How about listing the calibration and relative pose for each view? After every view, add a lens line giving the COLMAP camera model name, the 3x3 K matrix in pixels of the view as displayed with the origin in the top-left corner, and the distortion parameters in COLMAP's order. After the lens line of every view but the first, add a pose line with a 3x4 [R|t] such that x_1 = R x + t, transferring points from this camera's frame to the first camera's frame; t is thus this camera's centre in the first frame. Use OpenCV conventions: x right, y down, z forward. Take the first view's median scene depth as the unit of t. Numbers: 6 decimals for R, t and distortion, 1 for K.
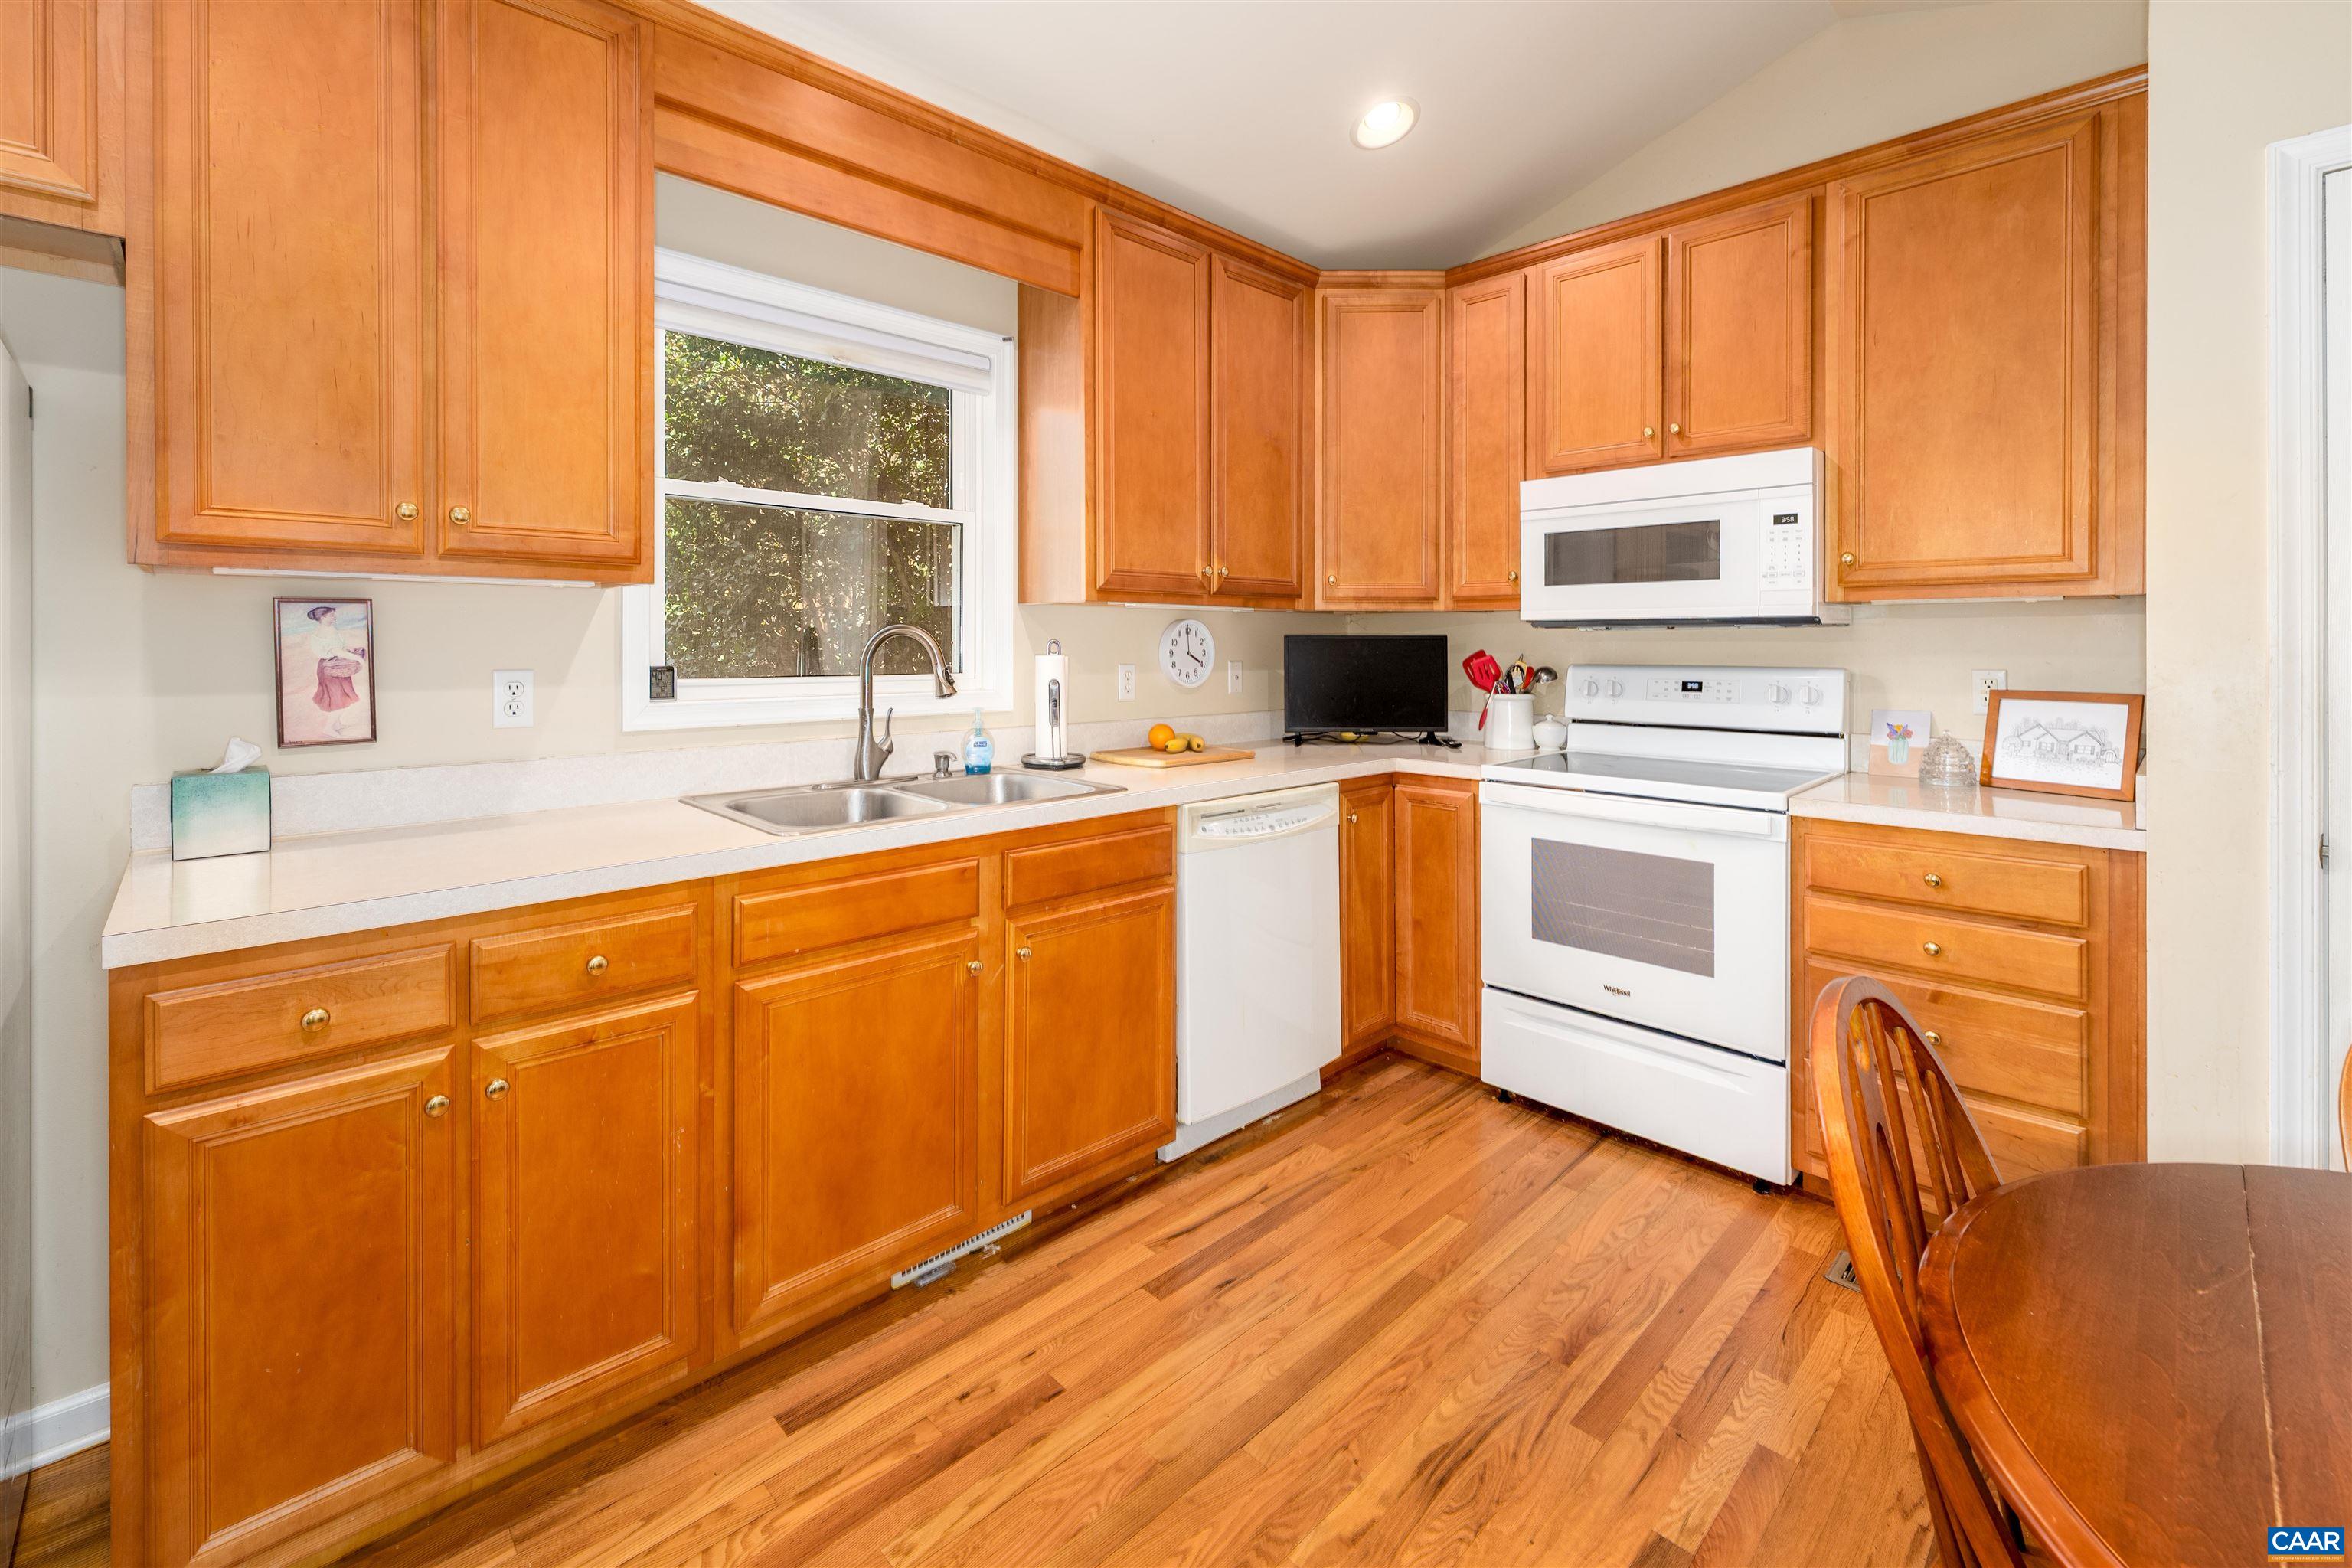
lens RADIAL K [[960.0, 0, 1182.1], [0, 960.0, 646.0], [0, 0, 1]] dist [0.000804, -0.000457]
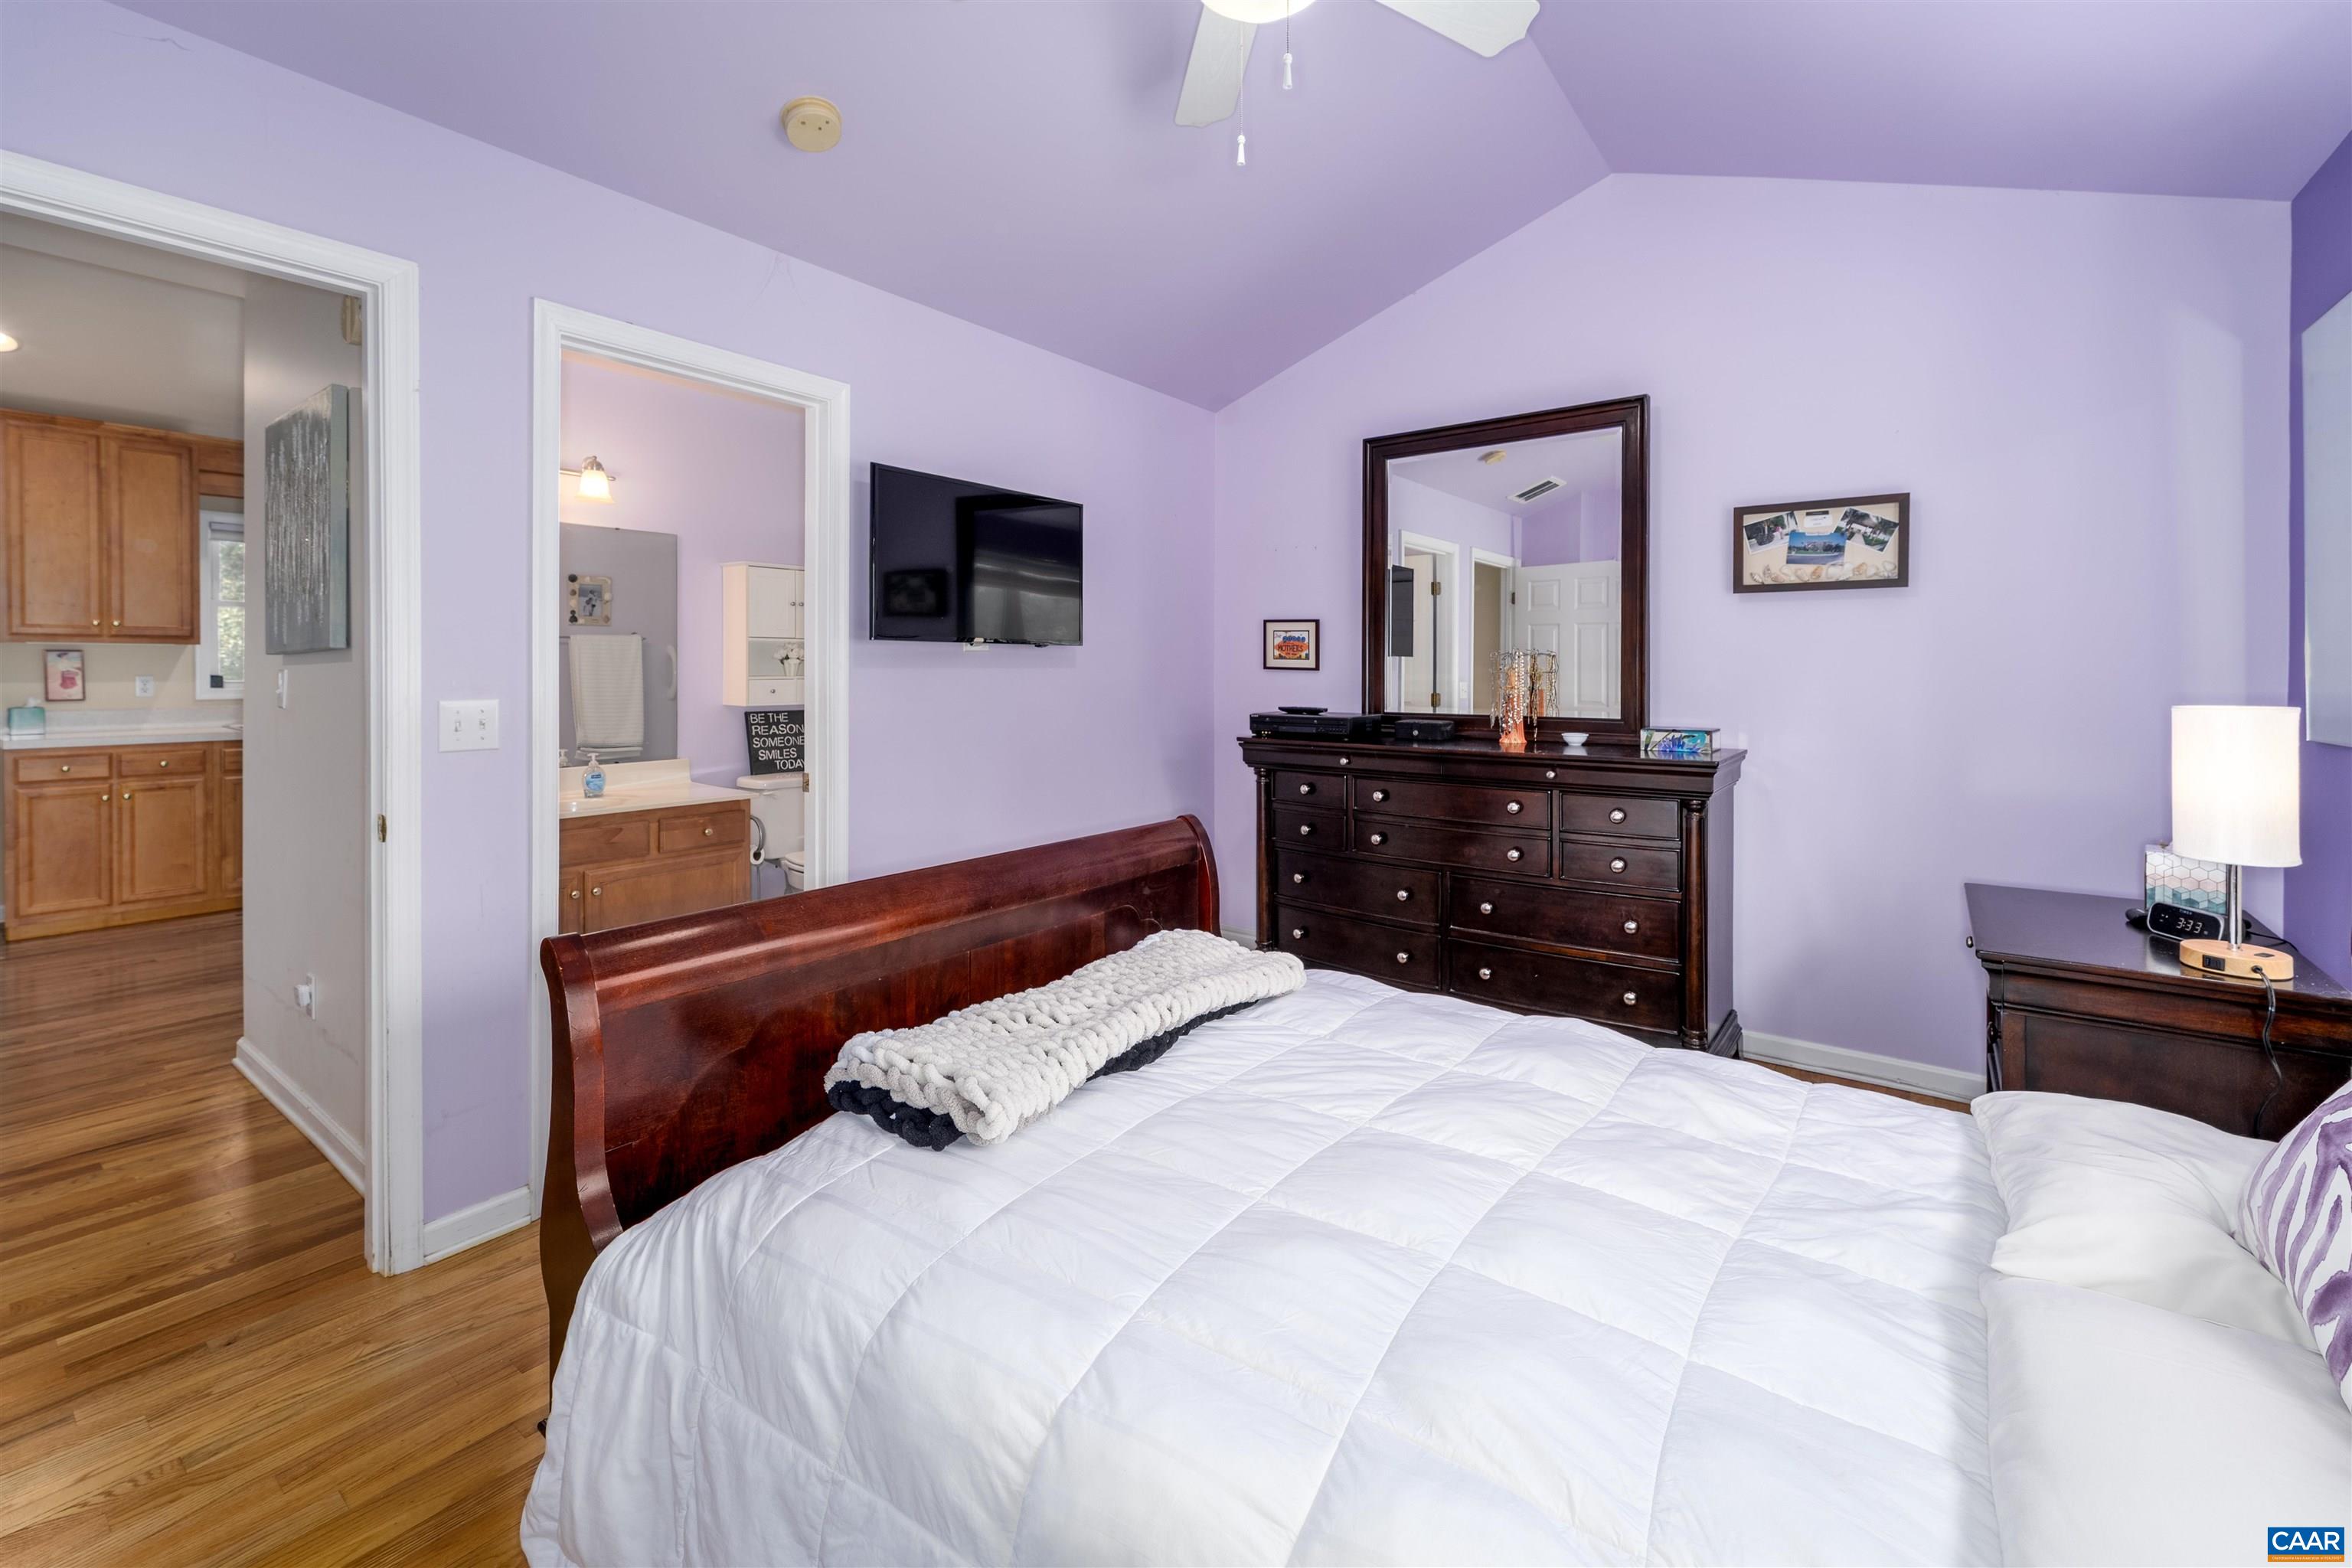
lens RADIAL K [[960.0, 0, 1176.4], [0, 960.0, 675.7], [0, 0, 1]] dist [0.000804, -0.000457]
pose [[0.988723, -0.000911, 0.149755, 1.642648], [-0.000554, 0.999952, 0.009735, -0.001875], [-0.149756, -0.009708, 0.988675, -1.953407]]
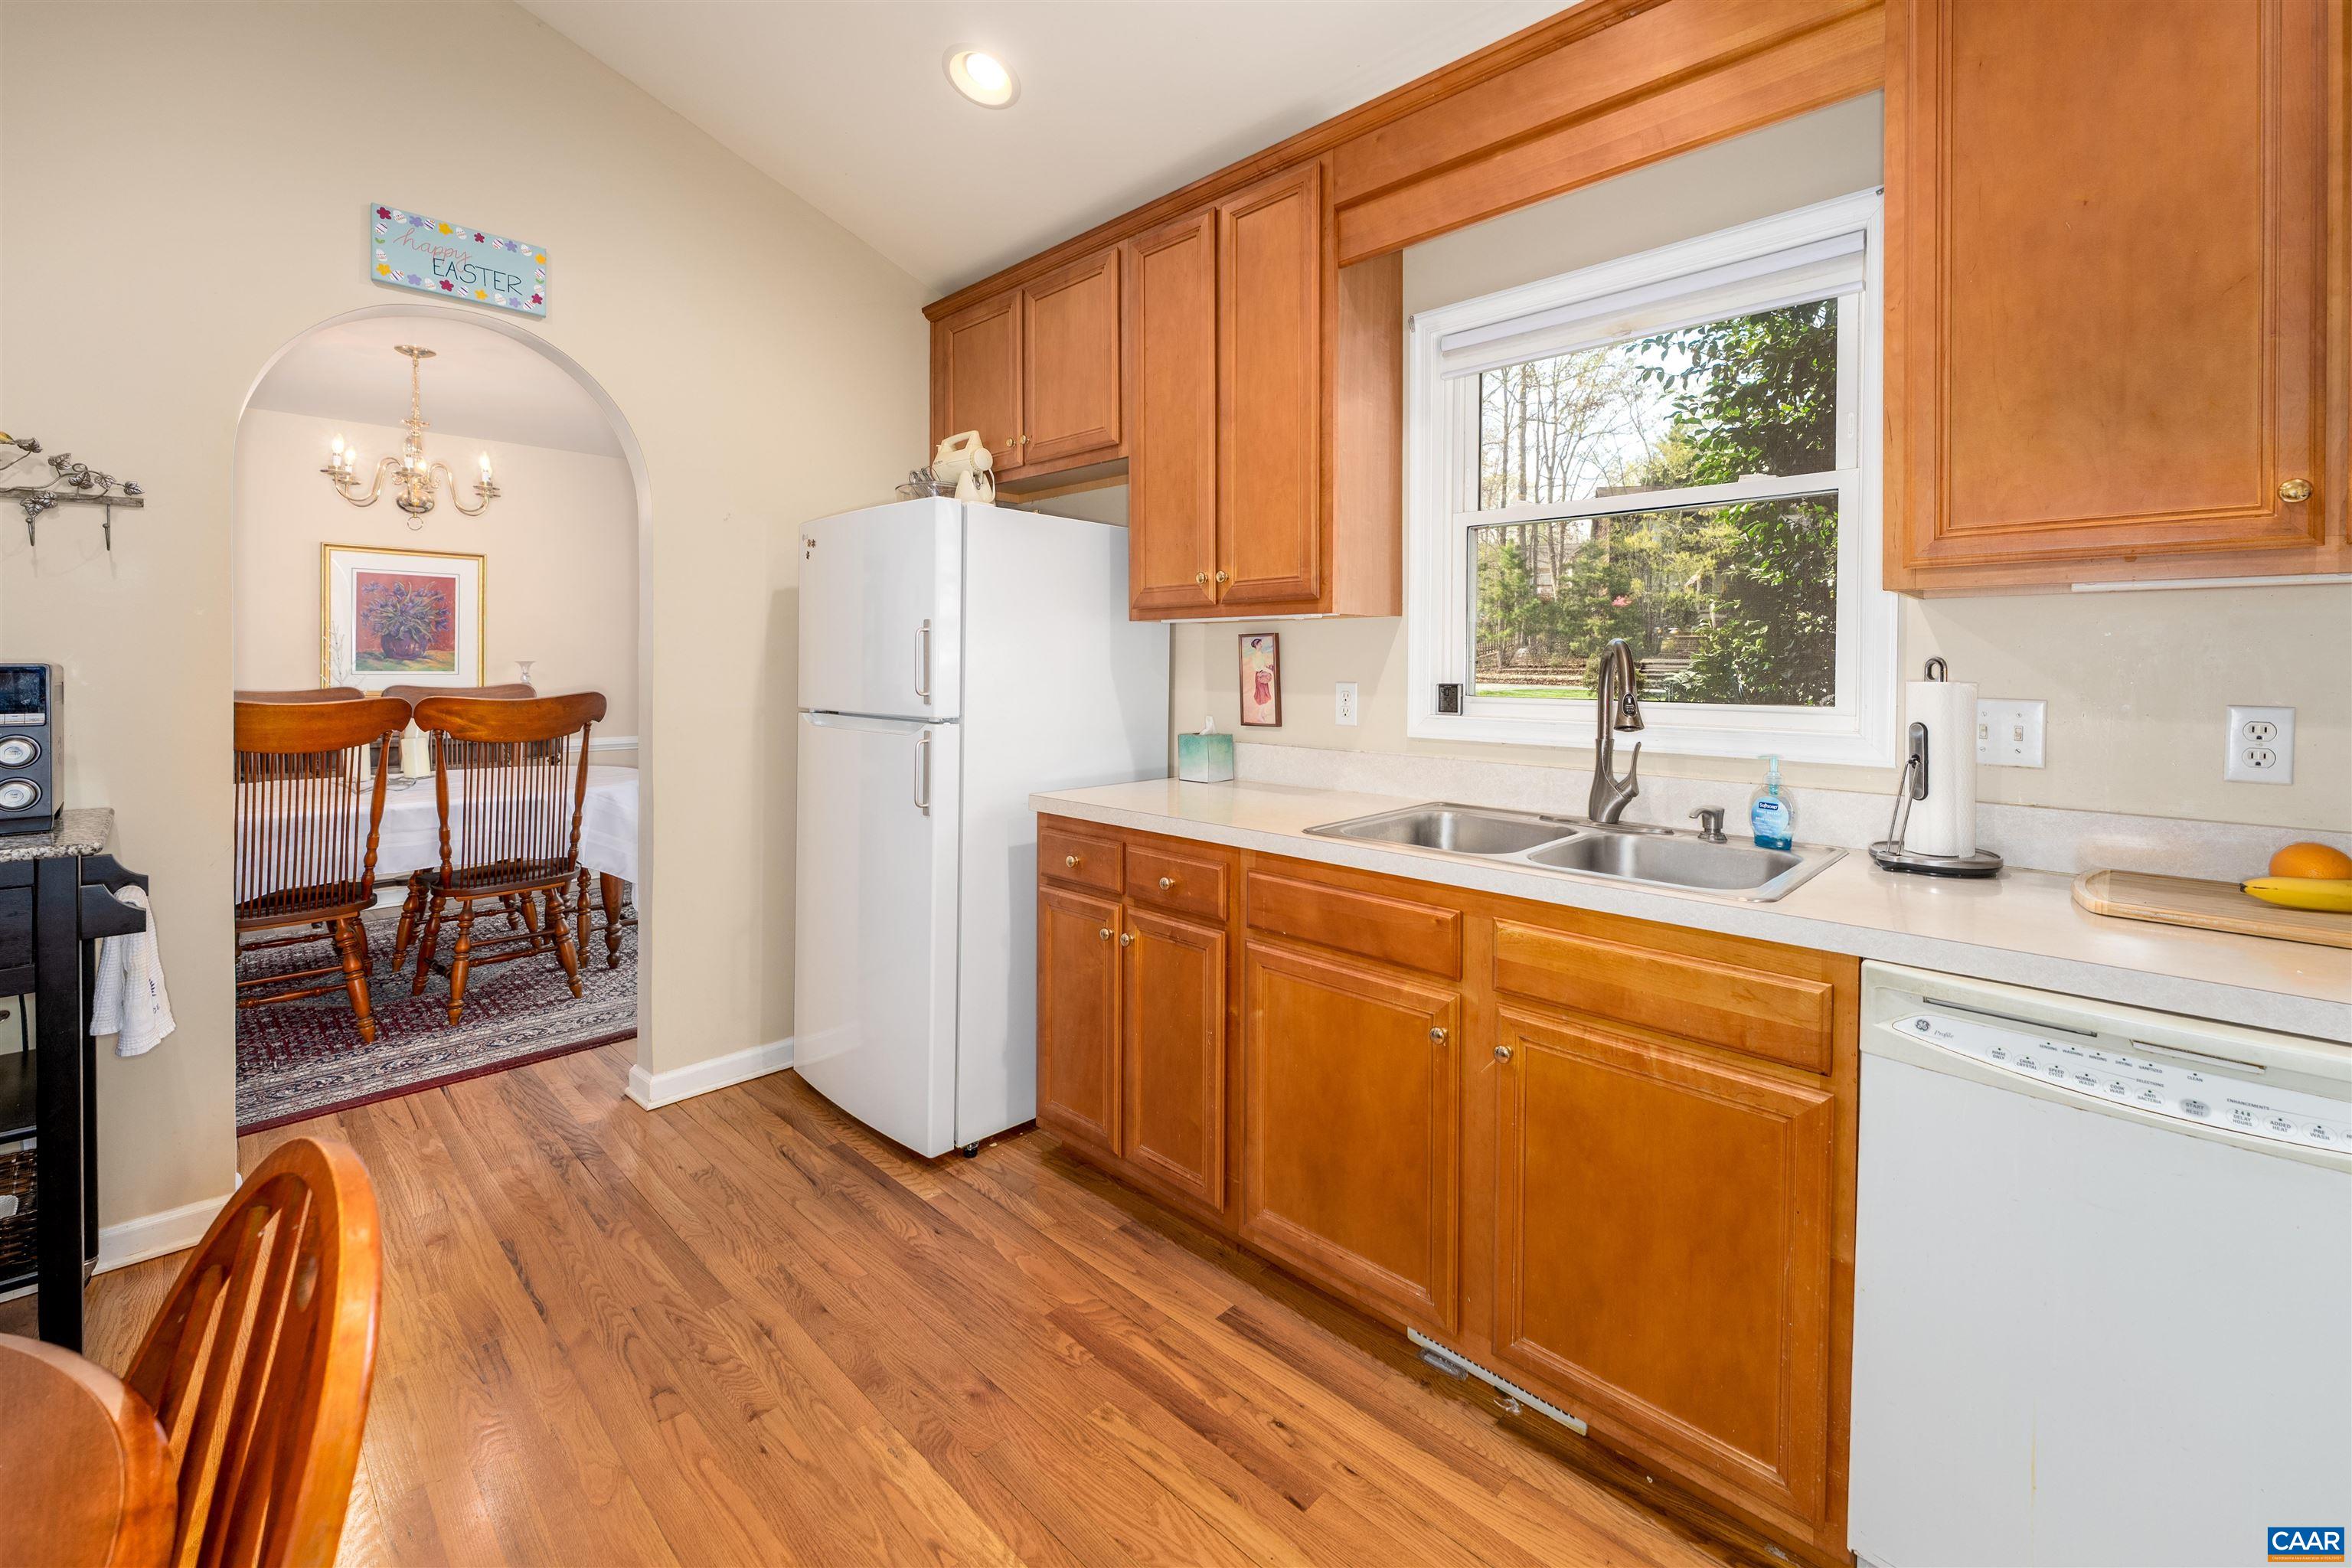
lens RADIAL K [[960.0, 0, 1169.9], [0, 960.0, 676.2], [0, 0, 1]] dist [0.000804, -0.000457]
pose [[0.050219, 0.009865, -0.998690, 0.581211], [-0.008546, 0.999919, 0.009448, 0.005522], [0.998702, 0.008060, 0.050299, 0.652669]]
